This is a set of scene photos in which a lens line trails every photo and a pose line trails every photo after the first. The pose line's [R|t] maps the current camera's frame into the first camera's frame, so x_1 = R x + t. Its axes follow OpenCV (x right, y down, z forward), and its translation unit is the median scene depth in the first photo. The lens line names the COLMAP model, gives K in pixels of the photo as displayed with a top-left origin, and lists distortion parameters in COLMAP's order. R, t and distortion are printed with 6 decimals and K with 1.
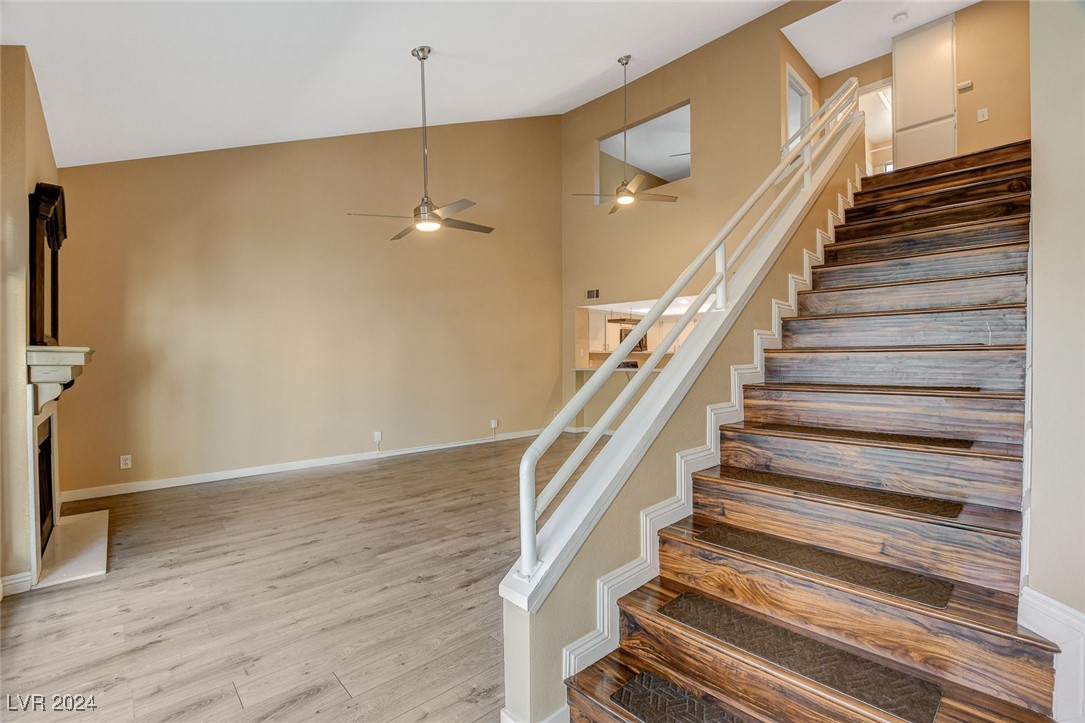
lens RADIAL K [[480.3, 0, 539.5], [0, 480.3, 364.6], [0, 0, 1]] dist [-0.034746, 0.004251]
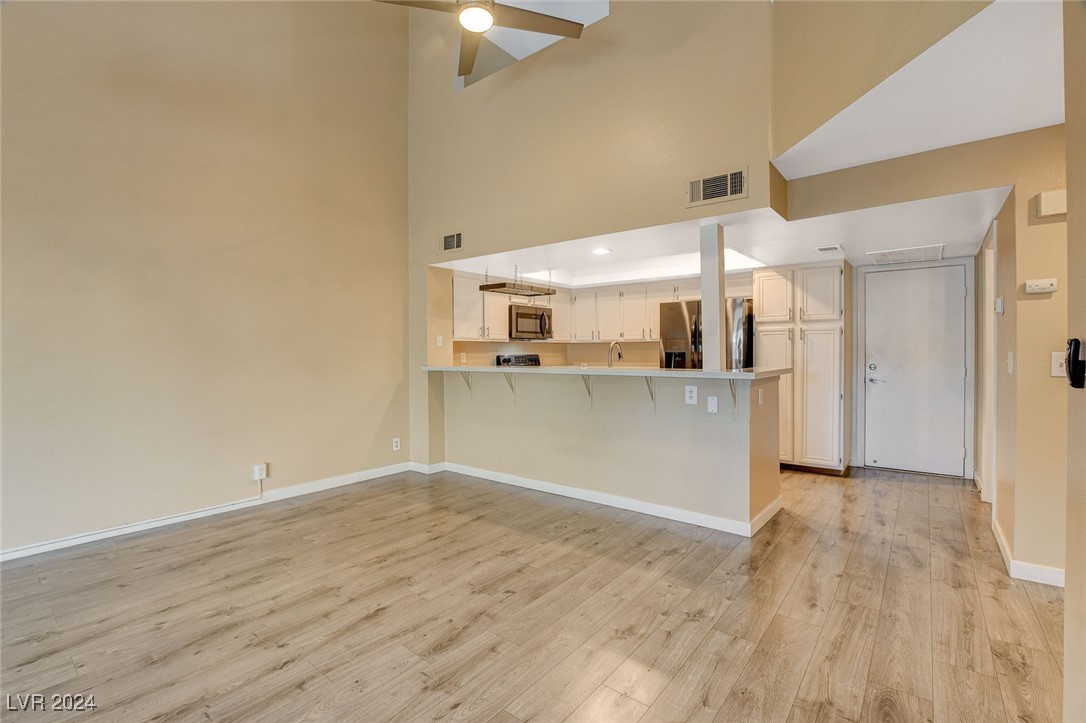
lens RADIAL K [[488.0, 0, 543.0], [0, 488.0, 351.4], [0, 0, 1]] dist [-0.030563, 0.004043]
pose [[0.988536, -0.005194, 0.150897, 0.233307], [0.006910, 0.999917, -0.010852, -0.006500], [-0.150828, 0.011771, 0.988490, 0.692587]]
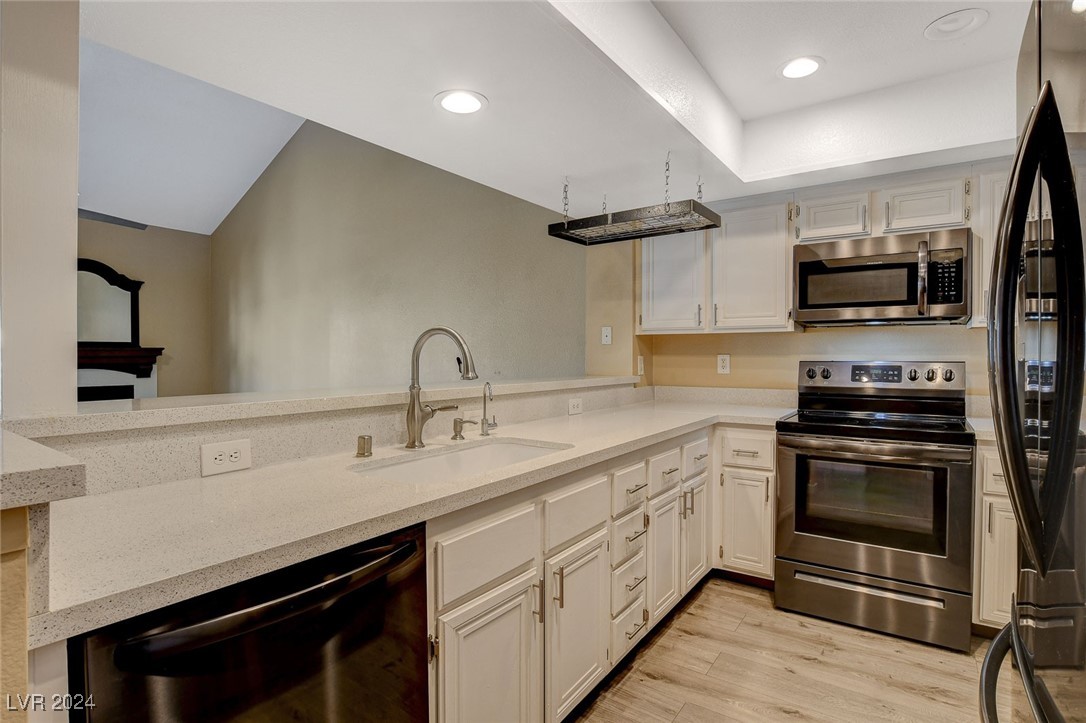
lens RADIAL K [[544.5, 0, 543.0], [0, 544.5, 361.5], [0, 0, 1]] dist [-0.029579, -0.000208]
pose [[0.205786, 0.013163, -0.978509, 0.945654], [-0.009948, 0.999886, 0.011358, -0.016150], [0.978546, 0.007397, 0.205893, 1.620456]]
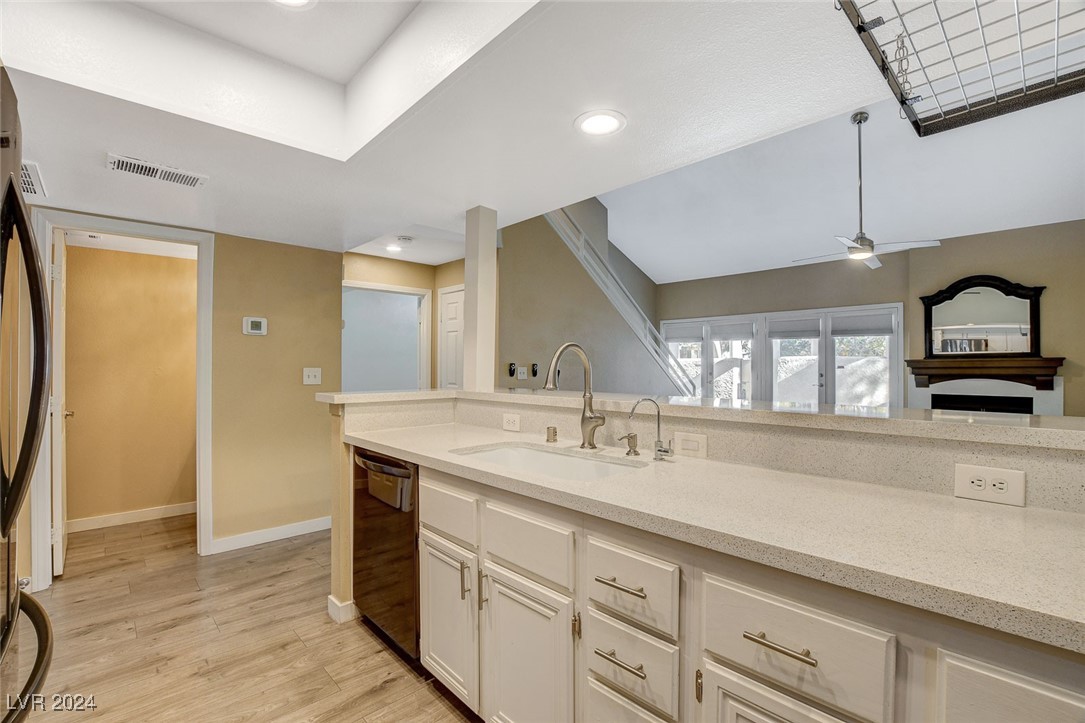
lens RADIAL K [[483.5, 0, 542.7], [0, 483.5, 363.3], [0, 0, 1]] dist [-0.025594, 0.000436]
pose [[-0.999956, 0.001647, -0.009275, 0.544171], [0.001589, 0.999979, 0.006251, -0.022224], [0.009285, 0.006236, -0.999937, 2.056092]]
